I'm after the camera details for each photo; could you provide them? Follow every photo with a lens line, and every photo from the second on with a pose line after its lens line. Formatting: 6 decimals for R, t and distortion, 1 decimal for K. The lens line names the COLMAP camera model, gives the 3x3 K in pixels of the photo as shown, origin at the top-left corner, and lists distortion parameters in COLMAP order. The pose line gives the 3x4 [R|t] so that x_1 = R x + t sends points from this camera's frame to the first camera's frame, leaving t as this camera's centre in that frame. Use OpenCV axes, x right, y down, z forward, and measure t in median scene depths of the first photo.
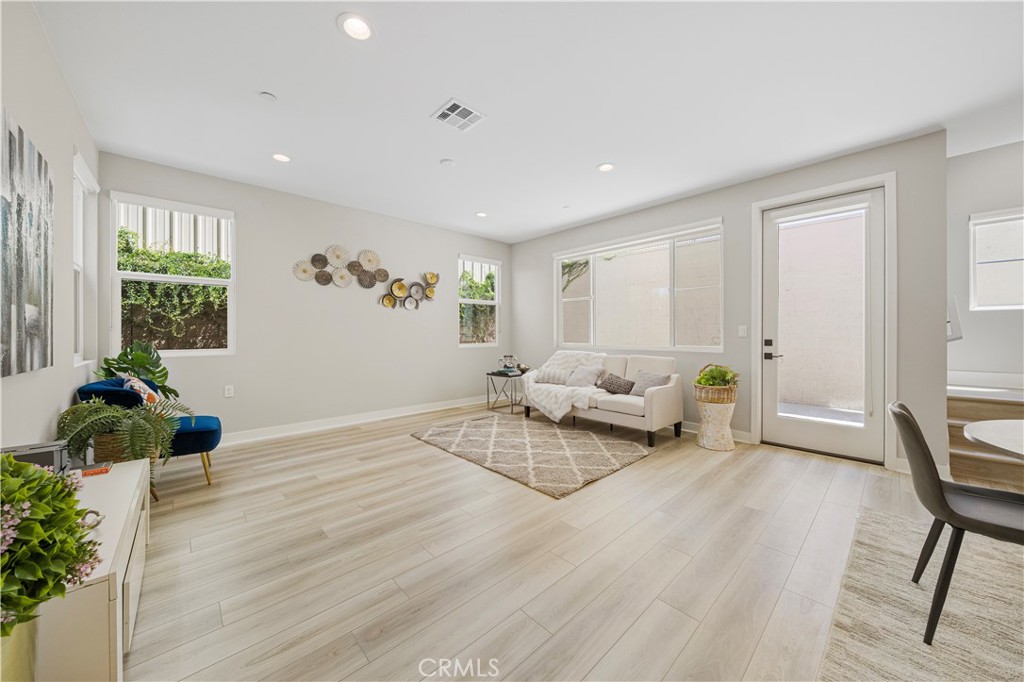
lens RADIAL K [[357.6, 0, 511.3], [0, 357.6, 334.0], [0, 0, 1]] dist [-0.000815, -0.000081]
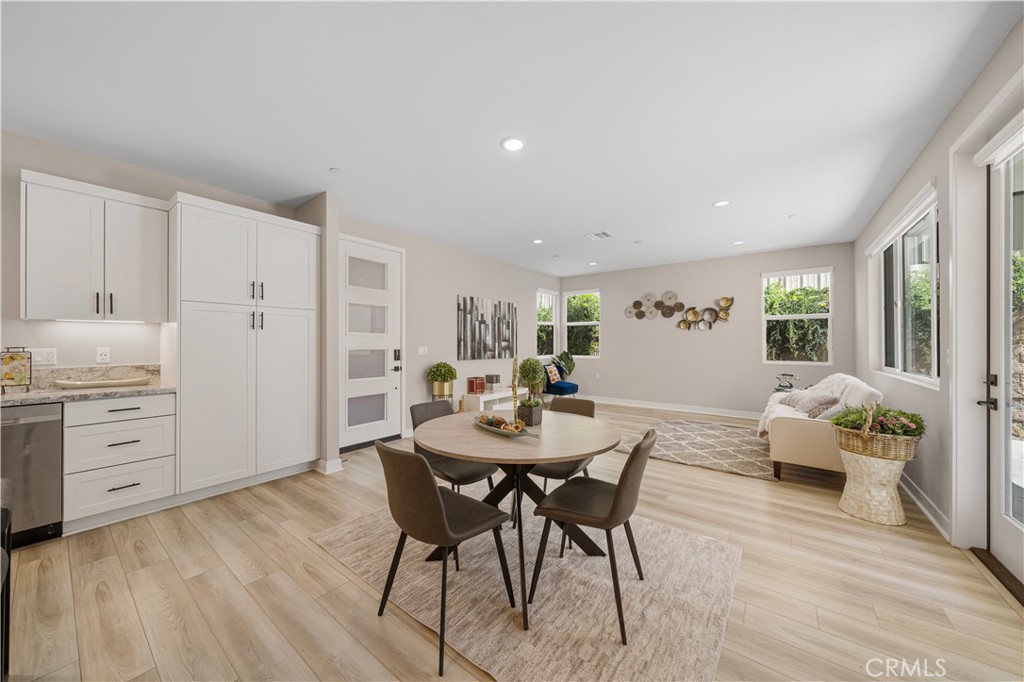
lens RADIAL K [[353.9, 0, 512.5], [0, 353.9, 345.2], [0, 0, 1]] dist [0.000539, 0.000062]
pose [[0.179083, 0.008386, -0.983798, 0.979662], [-0.002777, 0.999964, 0.008018, -0.028648], [0.983830, 0.001296, 0.179100, 0.133852]]
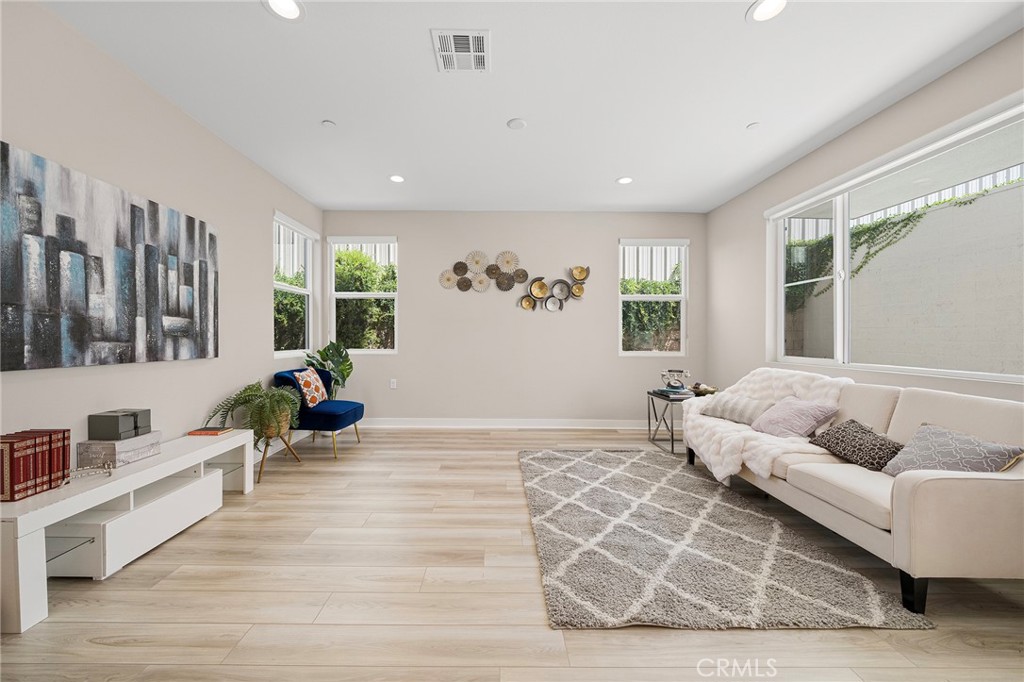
lens RADIAL K [[354.7, 0, 498.9], [0, 354.7, 340.5], [0, 0, 1]] dist [-0.004820, -0.000027]
pose [[0.736515, 0.012291, -0.676310, 0.258342], [-0.008538, 0.999924, 0.008874, -0.002183], [0.676368, -0.000762, 0.736564, 0.305071]]
